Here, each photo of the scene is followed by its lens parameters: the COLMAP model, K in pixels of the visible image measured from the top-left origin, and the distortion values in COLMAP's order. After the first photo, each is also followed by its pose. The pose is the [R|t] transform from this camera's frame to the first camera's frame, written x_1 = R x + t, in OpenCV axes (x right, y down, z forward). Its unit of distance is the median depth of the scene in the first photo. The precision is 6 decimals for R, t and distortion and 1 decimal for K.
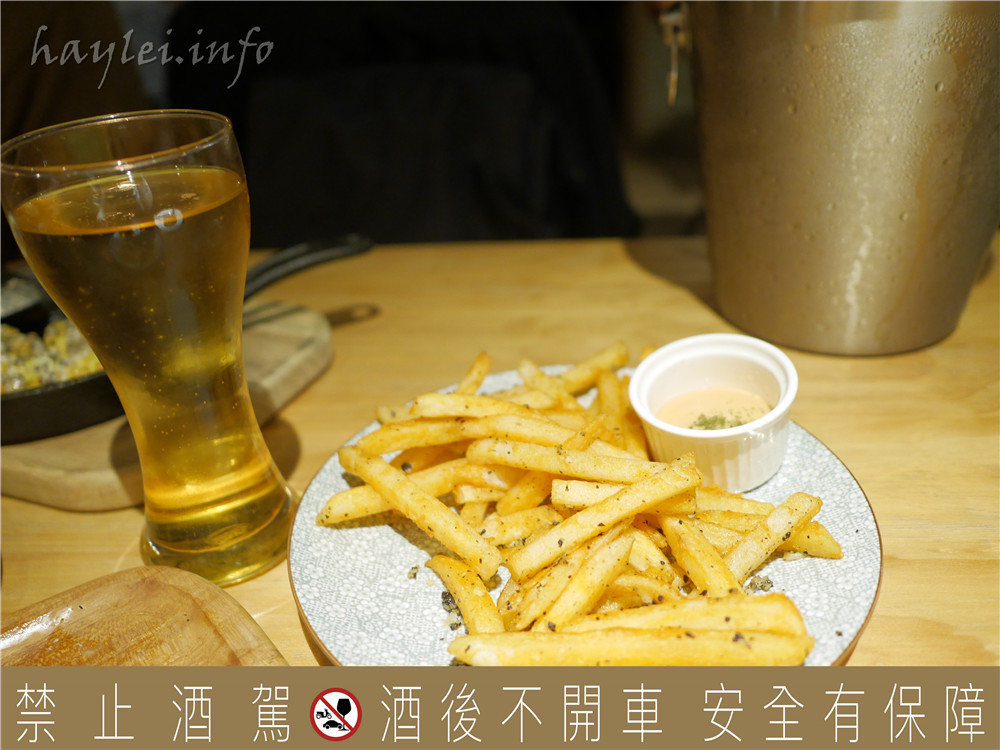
lens RADIAL K [[819.6, 0, 489.6], [0, 819.6, 376.7], [0, 0, 1]] dist [-0.040721, 0.016248]
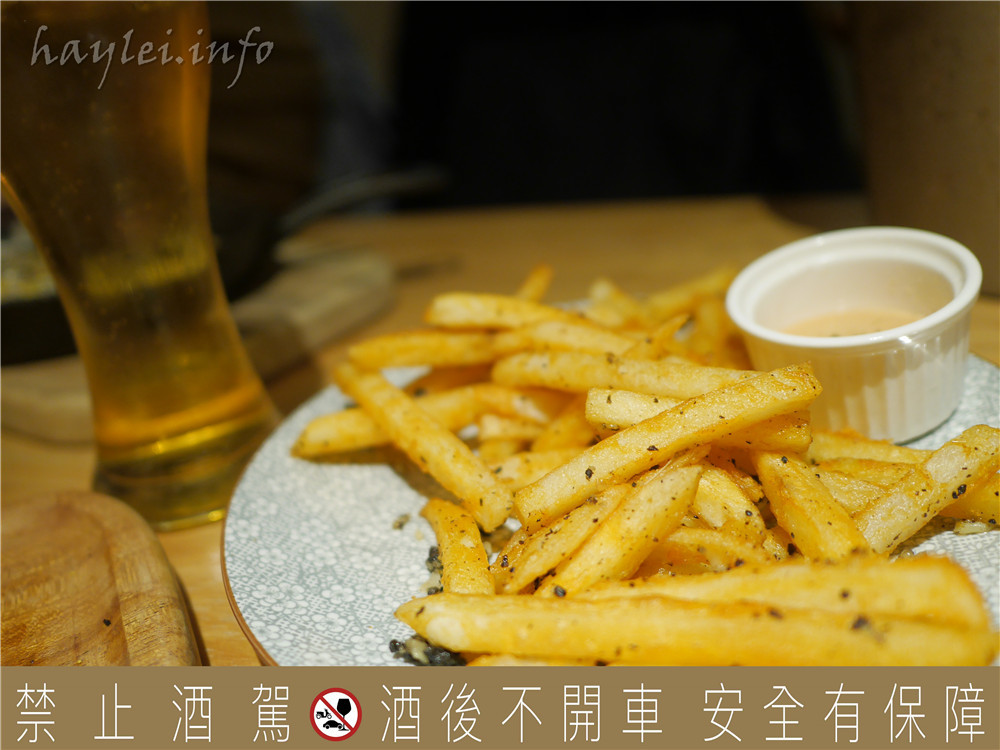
lens RADIAL K [[819.6, 0, 501.1], [0, 819.6, 377.4], [0, 0, 1]] dist [-0.040721, 0.016248]
pose [[0.982189, 0.027374, -0.185891, 0.129130], [-0.038706, 0.997589, -0.057606, 0.156231], [0.183866, 0.063775, 0.980880, 0.311567]]
